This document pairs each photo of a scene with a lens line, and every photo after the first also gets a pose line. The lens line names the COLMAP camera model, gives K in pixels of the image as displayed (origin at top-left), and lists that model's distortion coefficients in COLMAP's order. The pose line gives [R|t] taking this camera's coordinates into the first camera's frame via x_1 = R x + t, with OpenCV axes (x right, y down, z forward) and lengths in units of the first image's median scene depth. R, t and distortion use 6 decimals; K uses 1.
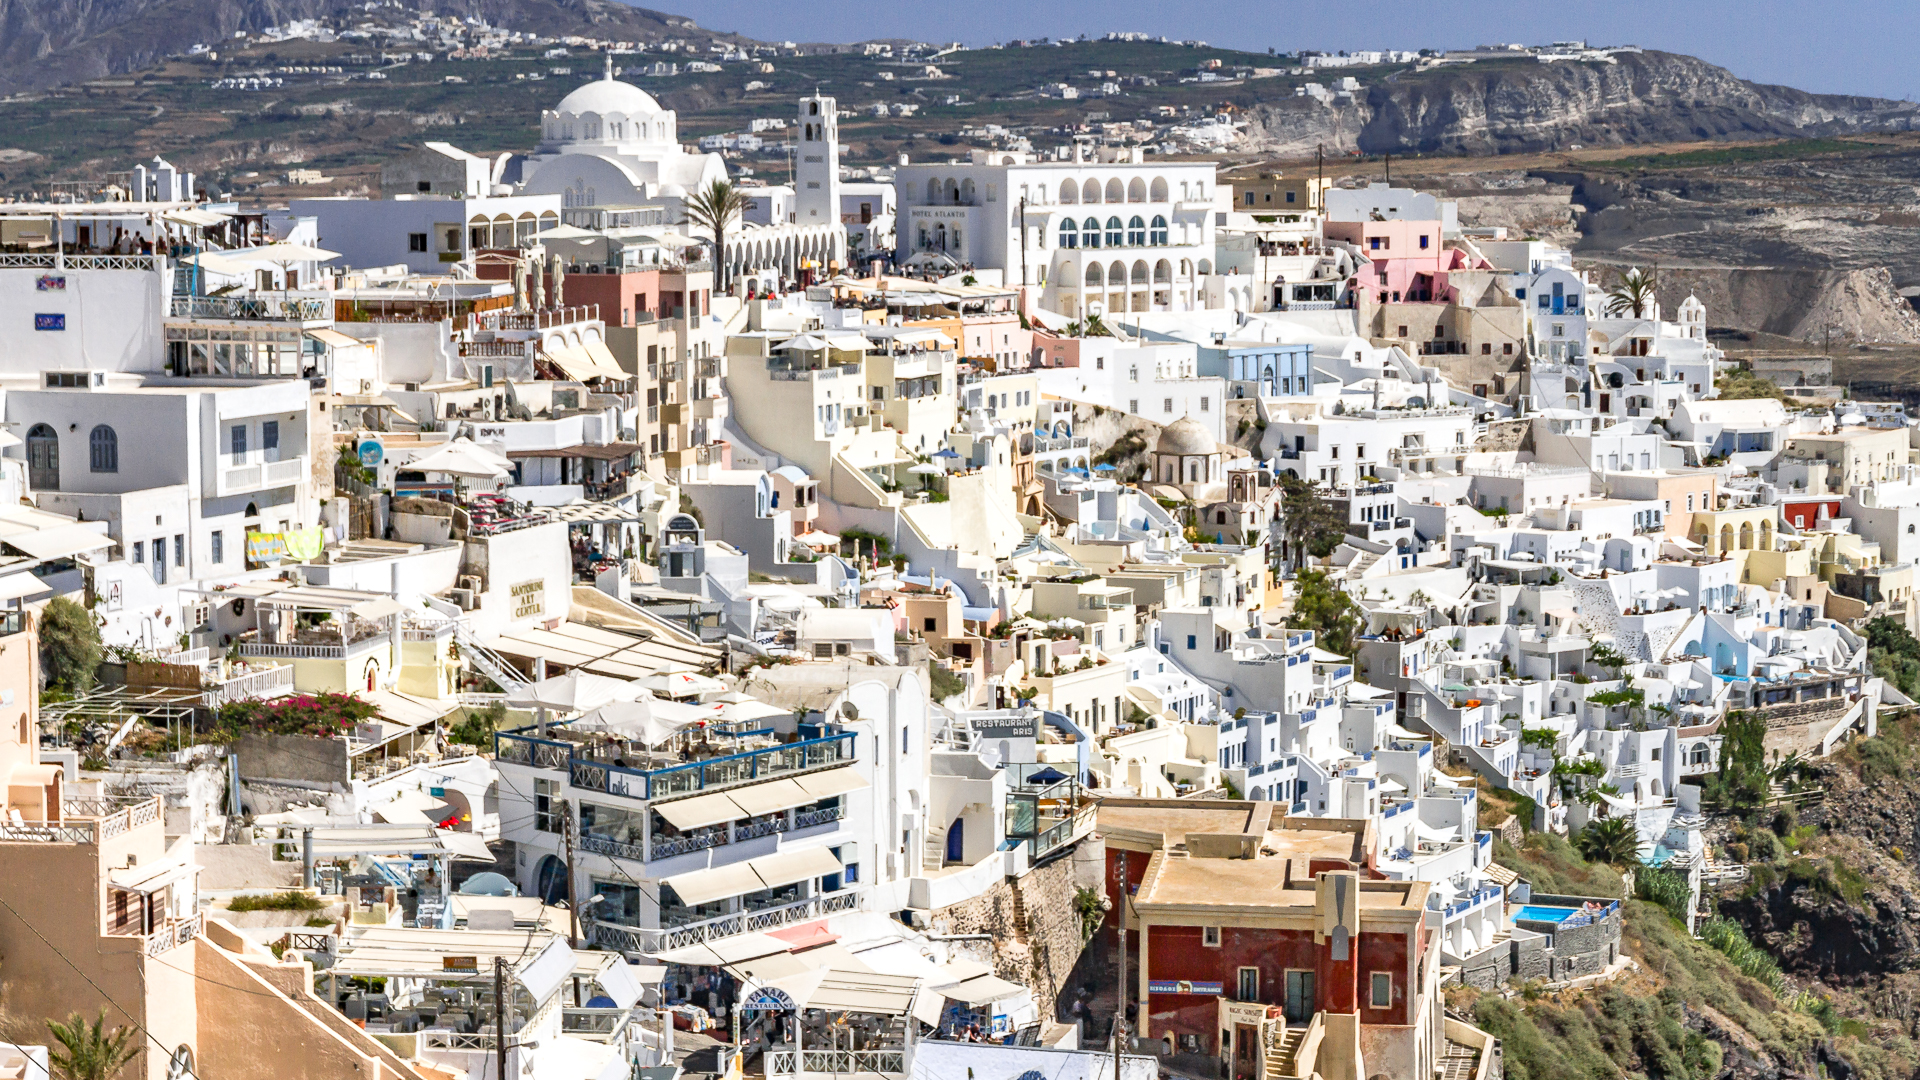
lens RADIAL K [[4219.1, 0, 961.1], [0, 4219.1, 541.0], [0, 0, 1]] dist [-0.040134, 0.000000]
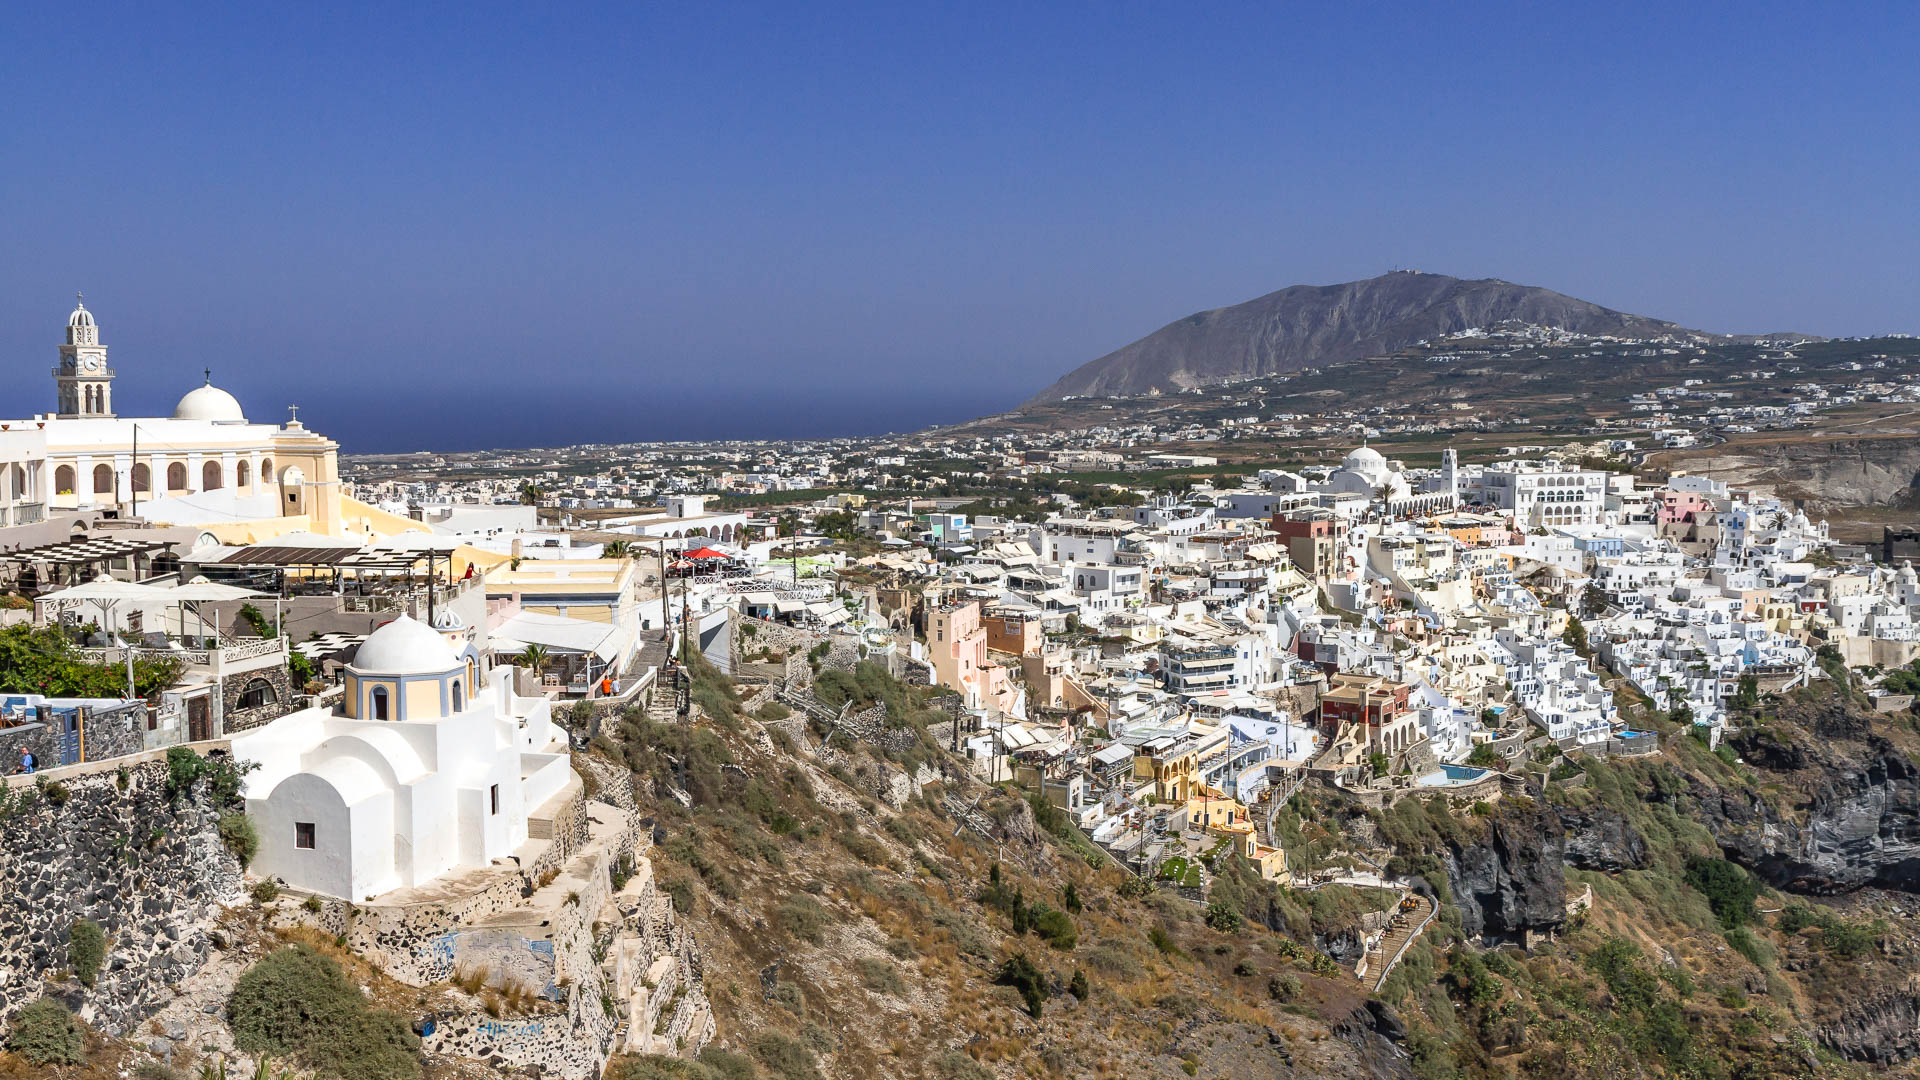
lens RADIAL K [[2263.1, 0, 960.0], [0, 2263.1, 539.6], [0, 0, 1]] dist [0.010813, 0.000000]
pose [[0.914745, 0.038205, -0.402220, 0.310125], [-0.042084, 0.999114, -0.000806, -0.027619], [0.401833, 0.017665, 0.915543, -0.627026]]
